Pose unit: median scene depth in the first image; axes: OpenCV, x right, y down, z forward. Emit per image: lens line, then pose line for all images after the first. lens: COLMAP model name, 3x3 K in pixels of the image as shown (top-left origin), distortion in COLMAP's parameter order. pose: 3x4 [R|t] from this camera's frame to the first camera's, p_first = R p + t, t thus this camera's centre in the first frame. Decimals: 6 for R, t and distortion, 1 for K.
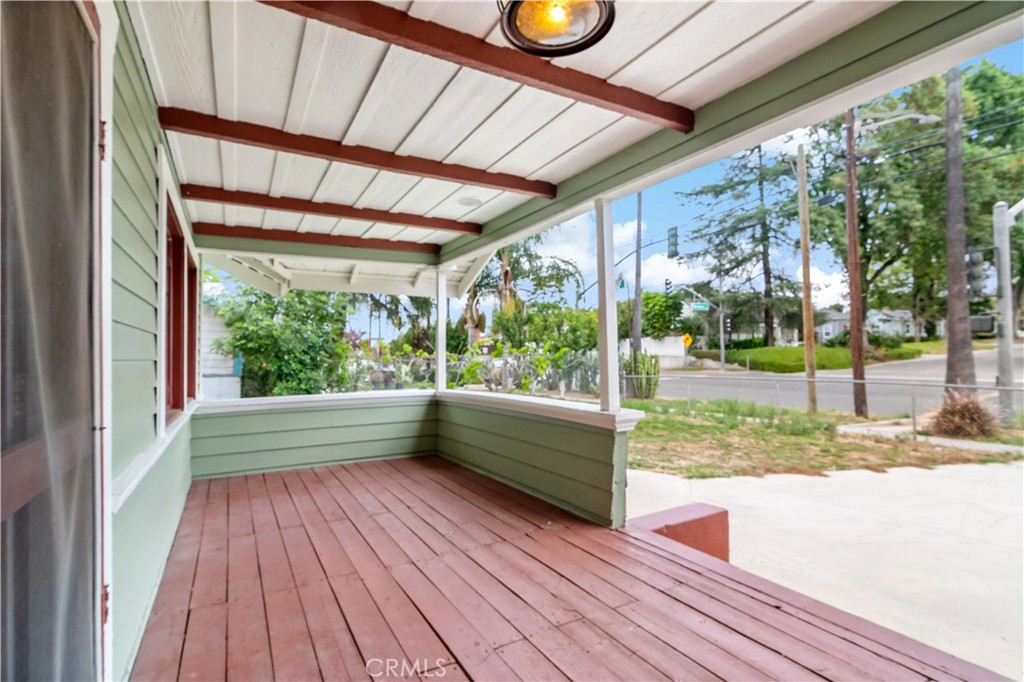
lens RADIAL K [[483.4, 0, 516.1], [0, 483.4, 338.7], [0, 0, 1]] dist [0.000111, 0.000163]
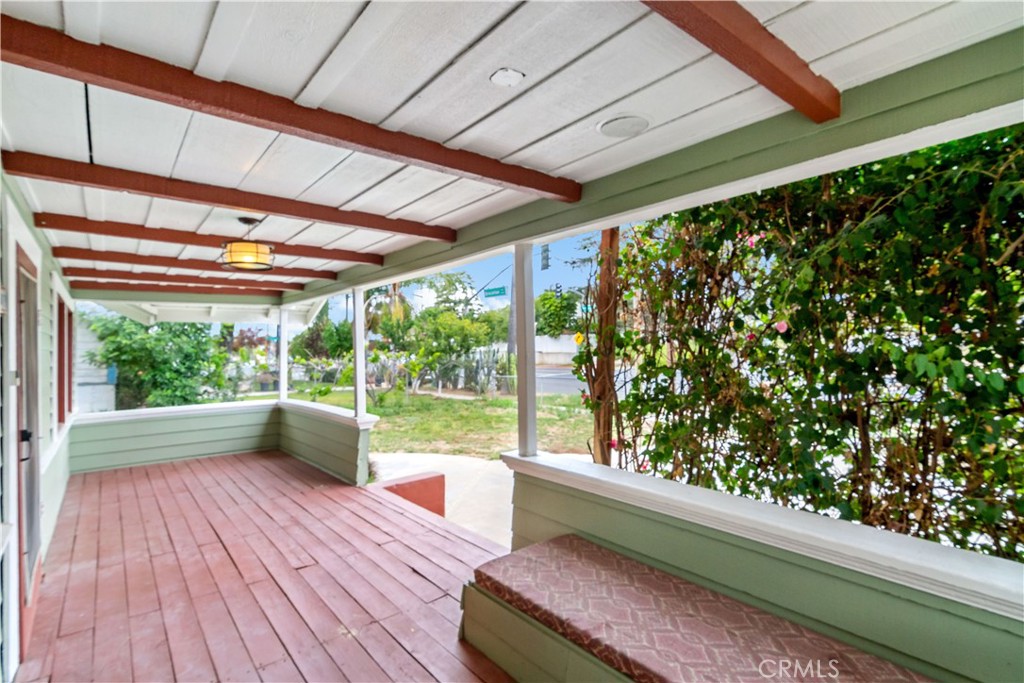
lens RADIAL K [[479.0, 0, 512.0], [0, 479.0, 341.5], [0, 0, 1]] dist [-0.005427, -0.000096]
pose [[0.985328, -0.001274, 0.170668, 0.190494], [-0.001455, 0.999873, 0.015862, -0.059393], [-0.170666, -0.015877, 0.985201, -0.309393]]
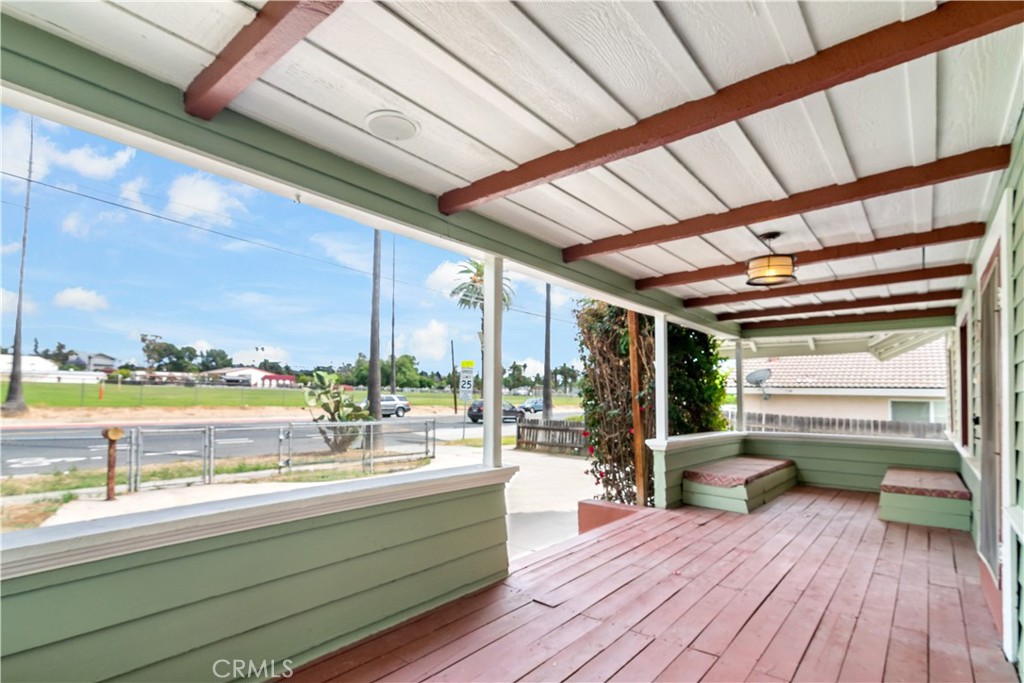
lens RADIAL K [[497.8, 0, 474.2], [0, 497.8, 385.2], [0, 0, 1]] dist [-0.000343, 0.000137]
pose [[-0.290529, 0.041335, 0.955973, -0.365878], [-0.032231, 0.998077, -0.052951, 0.015251], [-0.956323, -0.046196, -0.288638, 0.609020]]
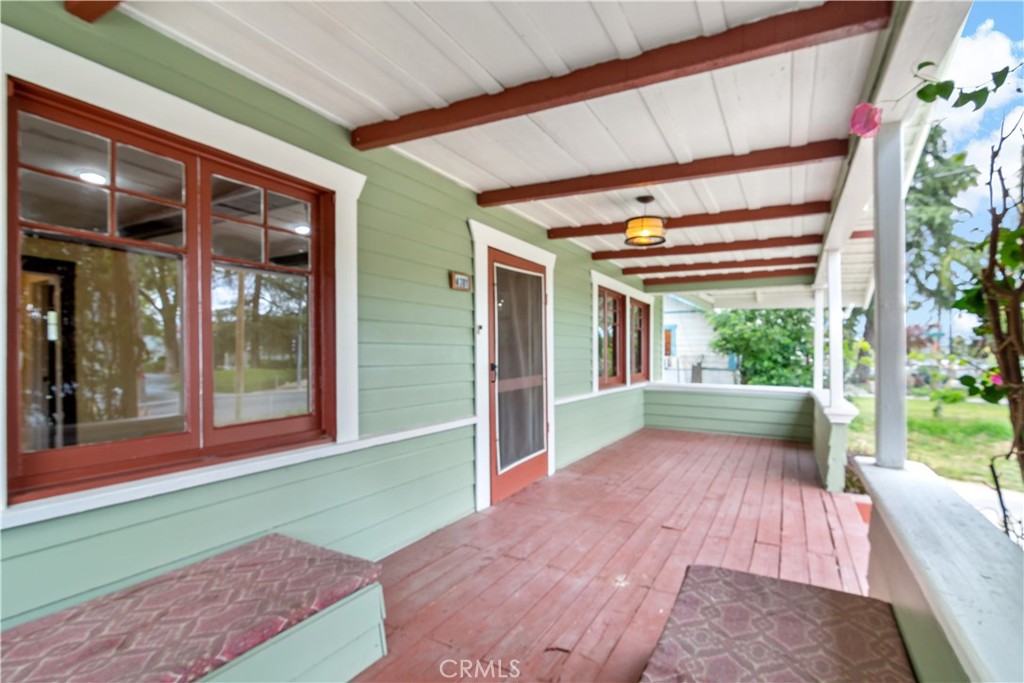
lens RADIAL K [[507.9, 0, 527.6], [0, 507.9, 341.0], [0, 0, 1]] dist [-0.046641, 0.032852]
pose [[0.536871, 0.004789, -0.843651, 0.402359], [0.007858, 0.999912, 0.010677, -0.024614], [0.843628, -0.012362, 0.536786, -0.207083]]
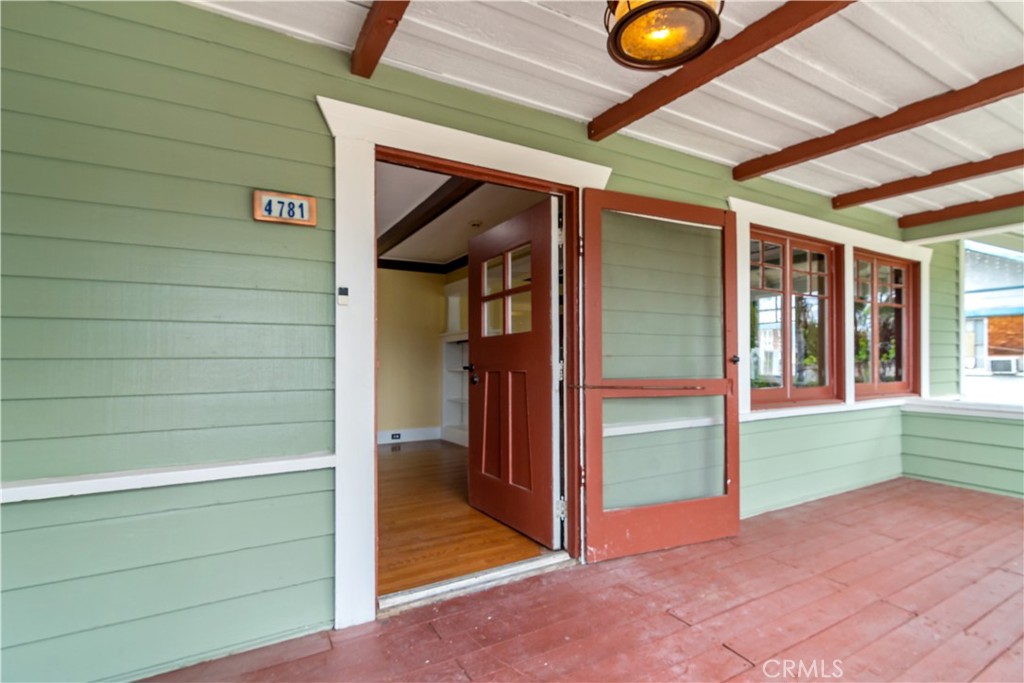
lens RADIAL K [[507.9, 0, 527.6], [0, 507.9, 341.0], [0, 0, 1]] dist [-0.046641, 0.032852]
pose [[0.014460, 0.000811, -0.999895, 0.219672], [0.023935, 0.999713, 0.001157, -0.003324], [0.999609, -0.023950, 0.014437, 0.130901]]
